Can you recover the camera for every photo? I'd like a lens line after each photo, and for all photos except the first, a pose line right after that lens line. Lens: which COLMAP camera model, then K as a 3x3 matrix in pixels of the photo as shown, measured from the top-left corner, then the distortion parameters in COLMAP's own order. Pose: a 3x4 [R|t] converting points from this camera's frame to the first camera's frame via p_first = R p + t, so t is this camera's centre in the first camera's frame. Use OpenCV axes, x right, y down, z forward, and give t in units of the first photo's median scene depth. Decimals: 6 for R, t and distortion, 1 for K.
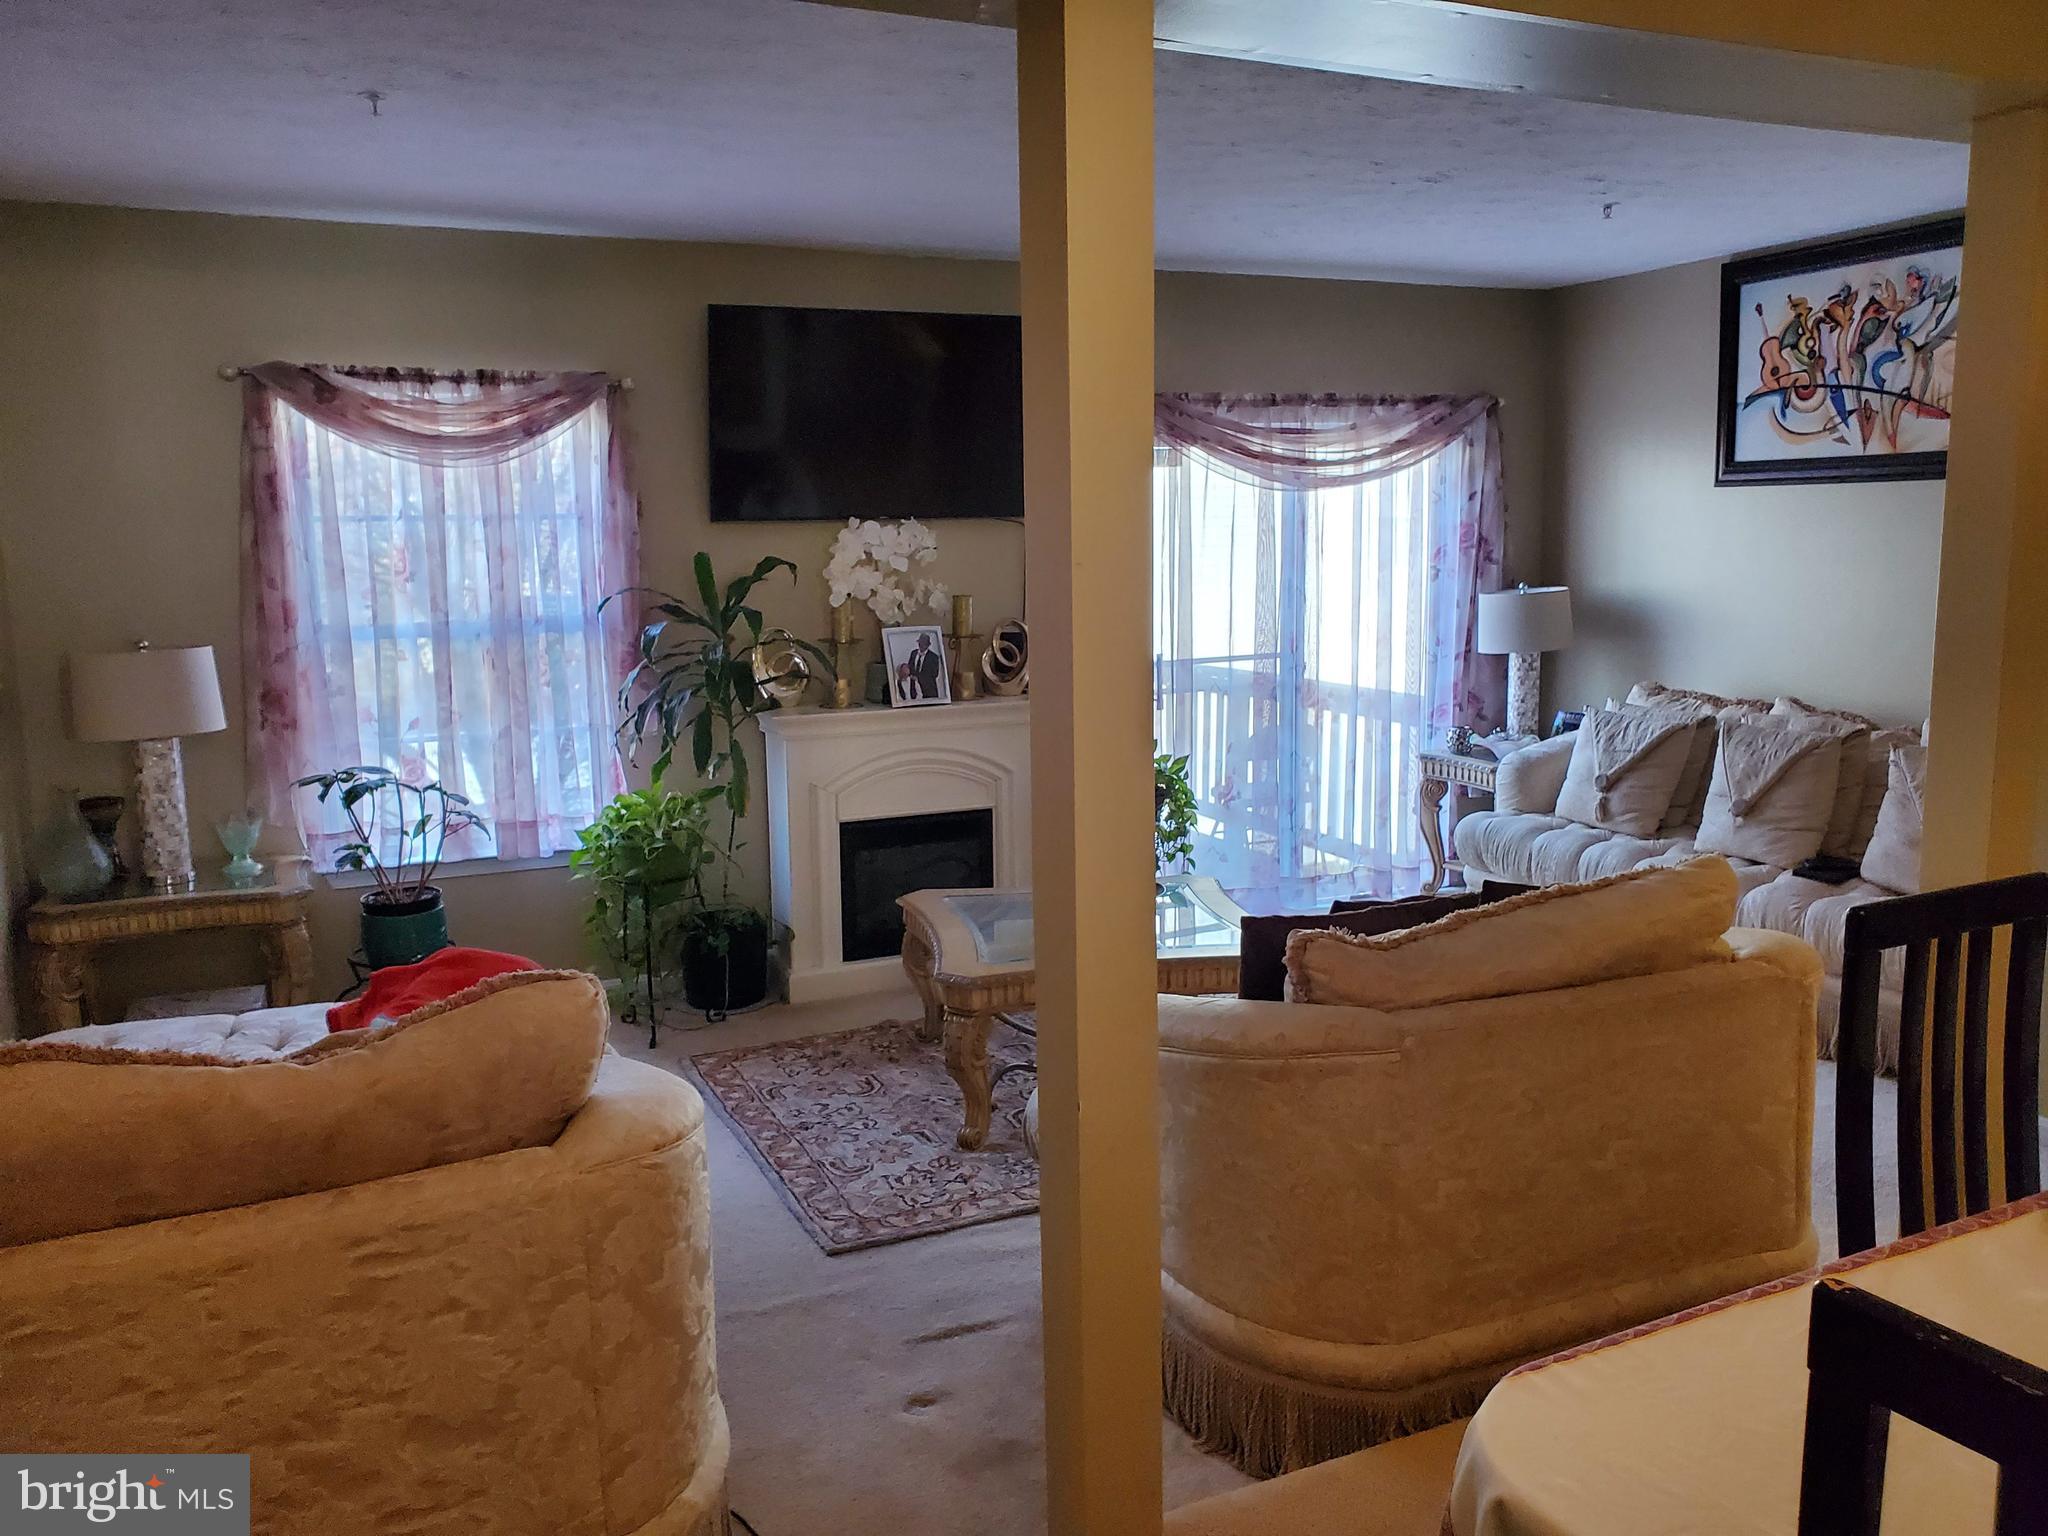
lens RADIAL K [[1601.3, 0, 1036.8], [0, 1601.3, 770.9], [0, 0, 1]] dist [0.021525, -0.017017]
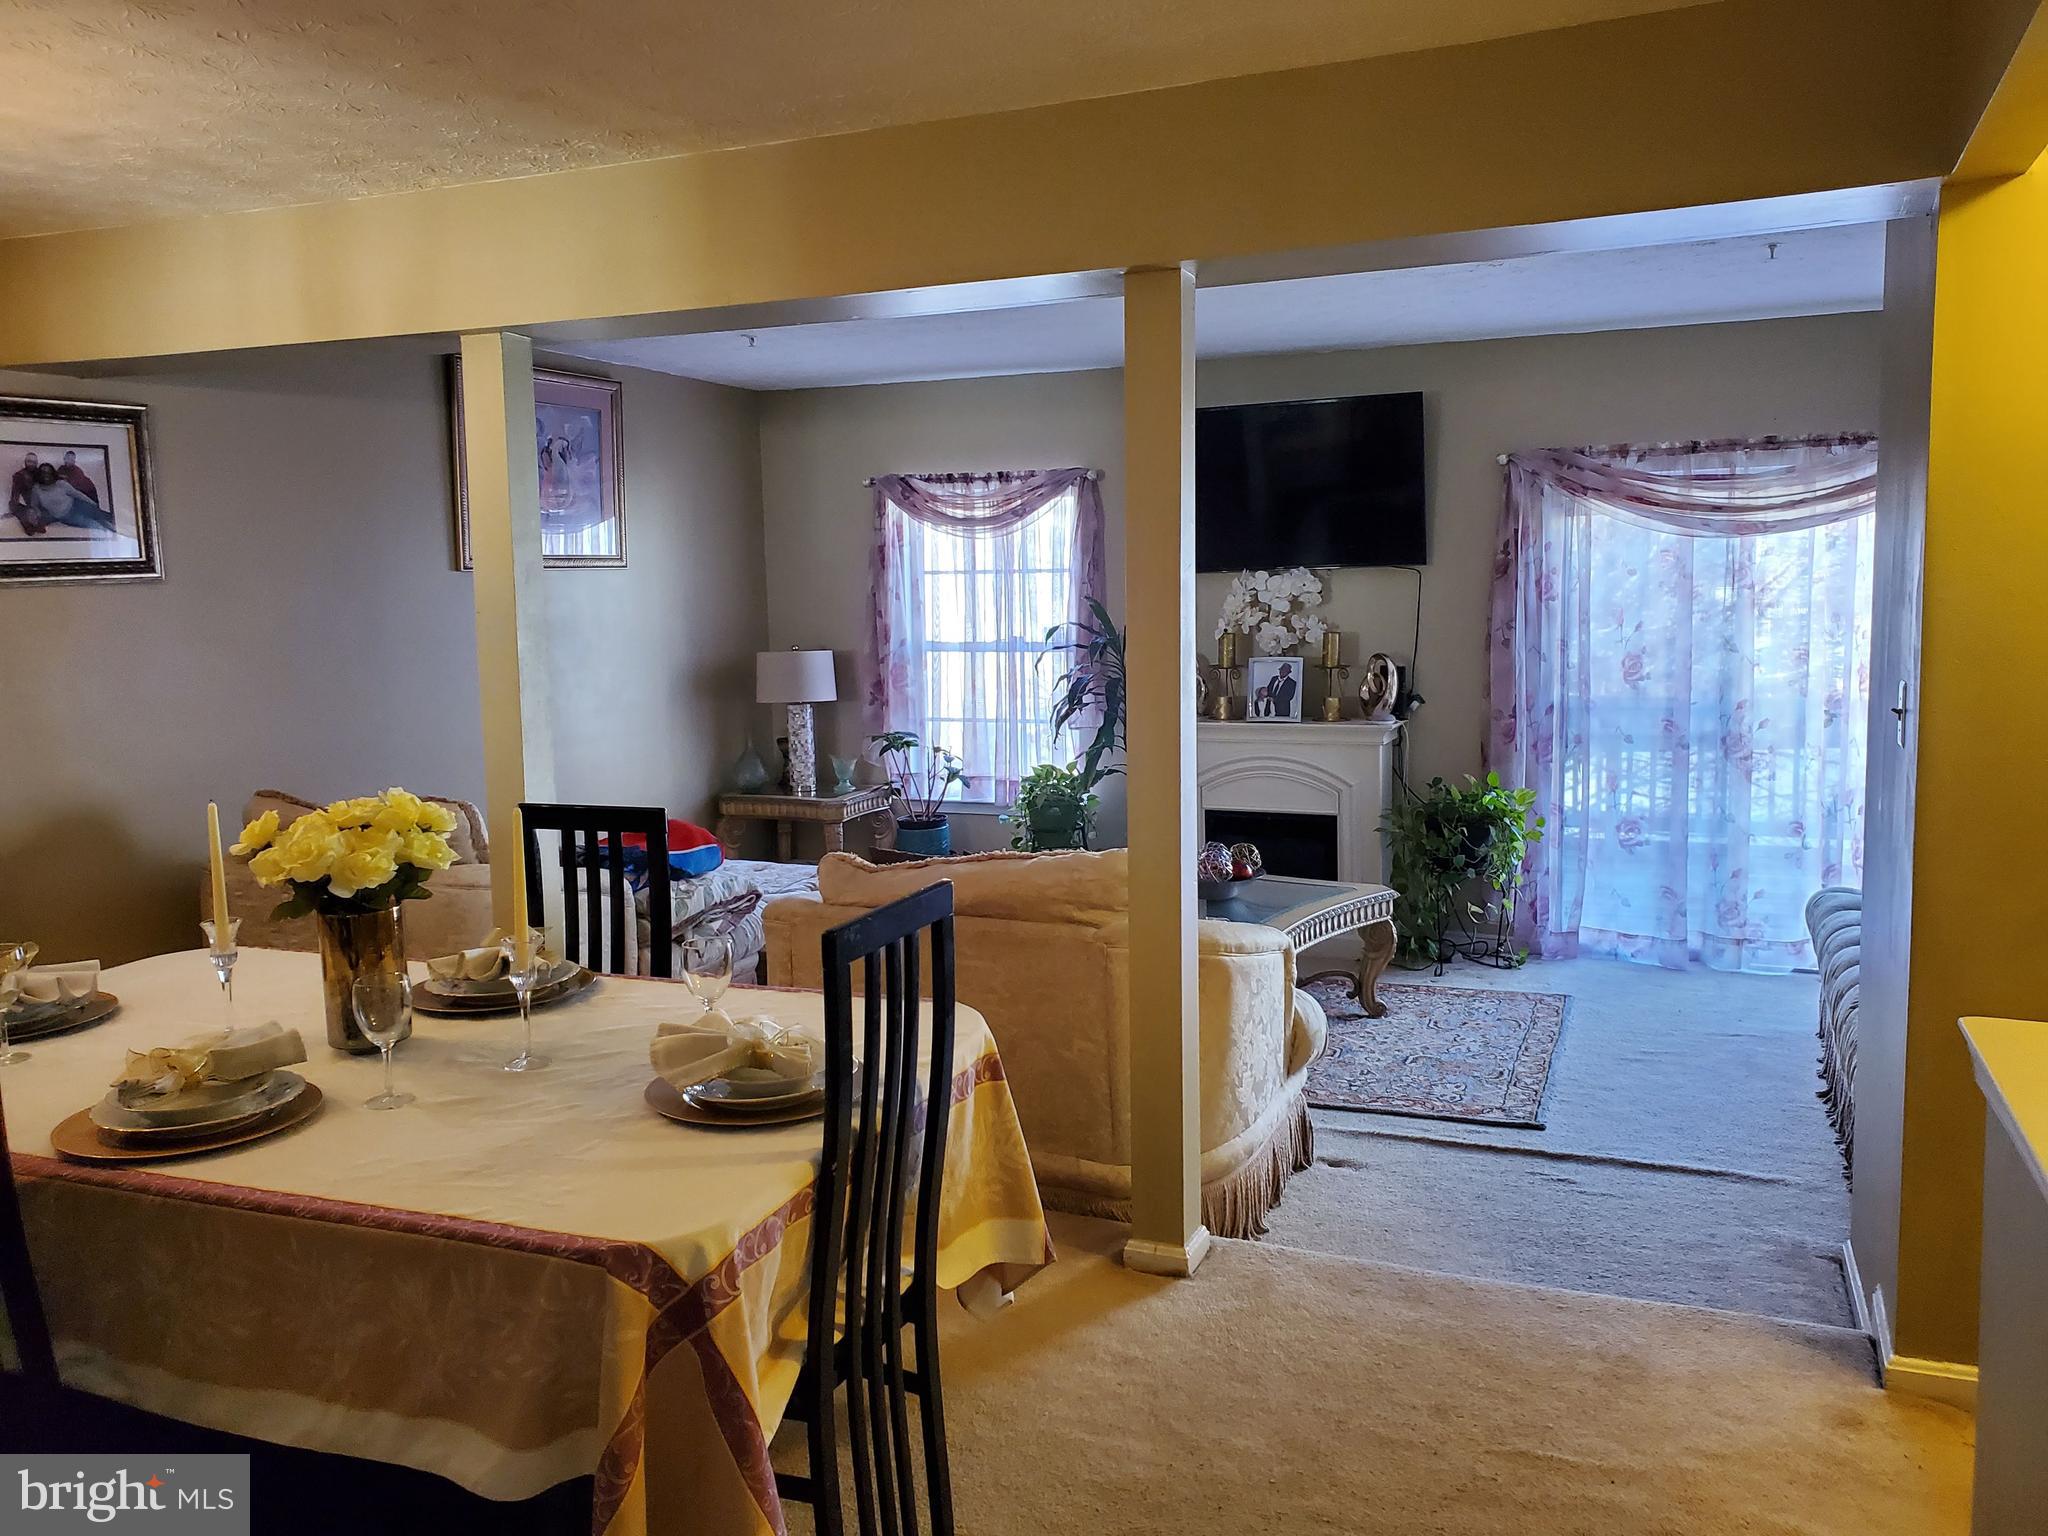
lens RADIAL K [[1601.3, 0, 1024.5], [0, 1601.3, 745.7], [0, 0, 1]] dist [0.021525, -0.017017]
pose [[0.666575, 0.081281, -0.740993, 0.707673], [-0.103389, 0.994511, 0.016084, -0.023094], [0.738233, 0.065890, 0.671320, 0.041784]]
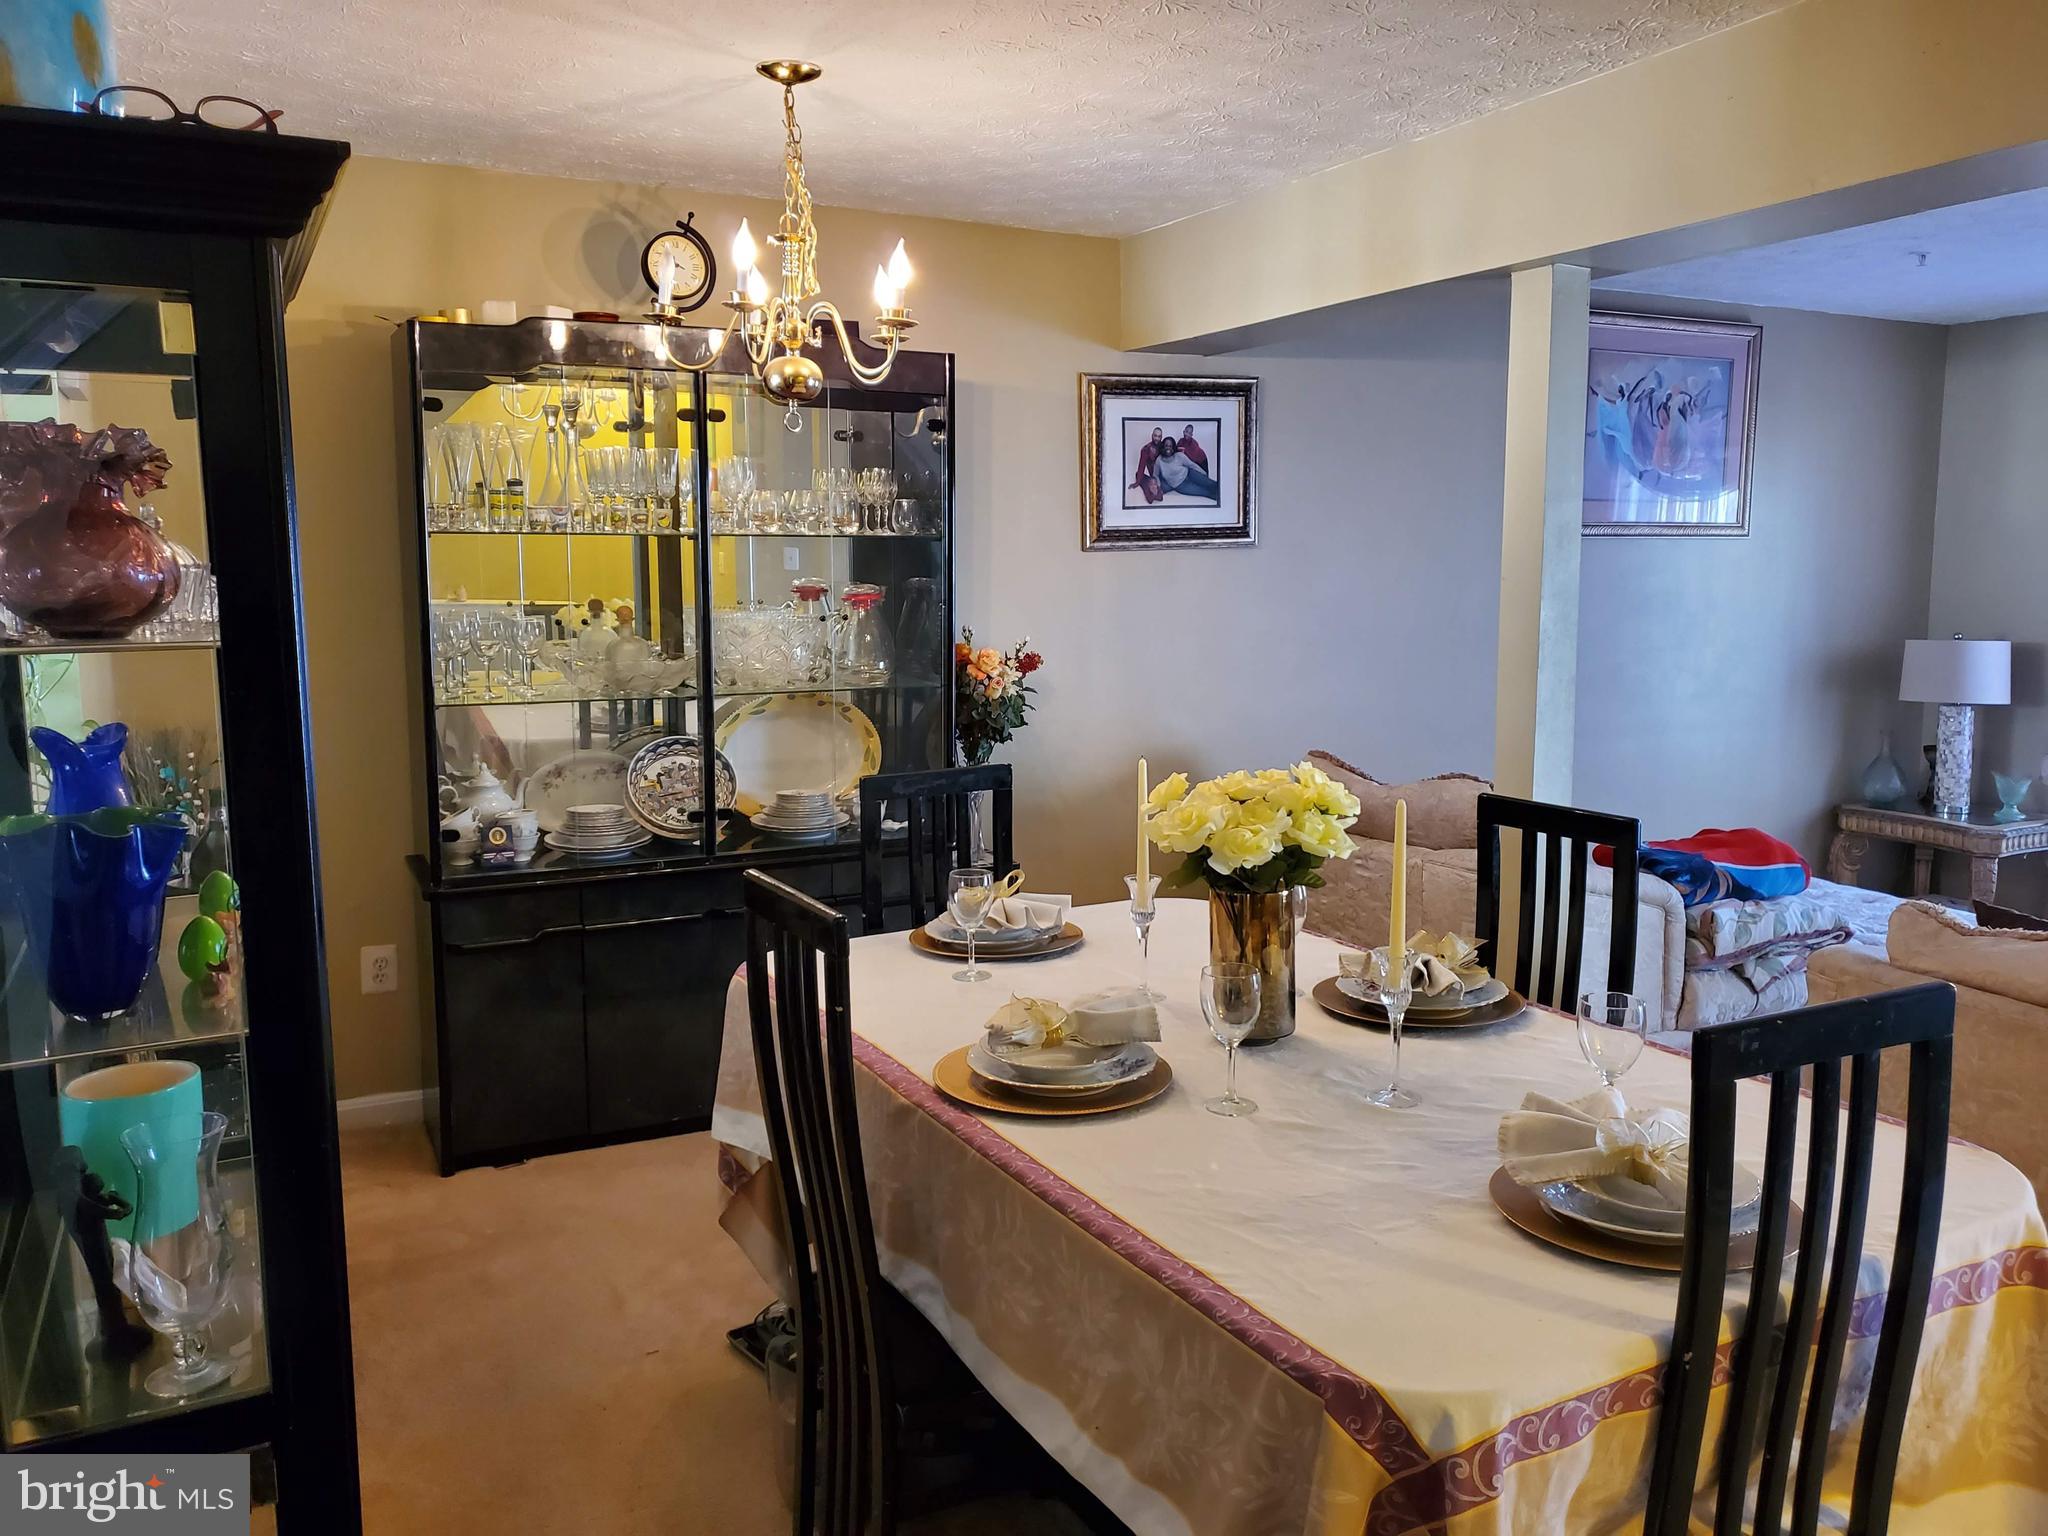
lens RADIAL K [[1601.3, 0, 1014.2], [0, 1601.3, 741.7], [0, 0, 1]] dist [0.021525, -0.017017]
pose [[0.024280, 0.125016, -0.991858, 0.660455], [-0.148518, 0.981591, 0.120086, -0.029200], [0.988612, 0.144393, 0.042401, 0.123939]]
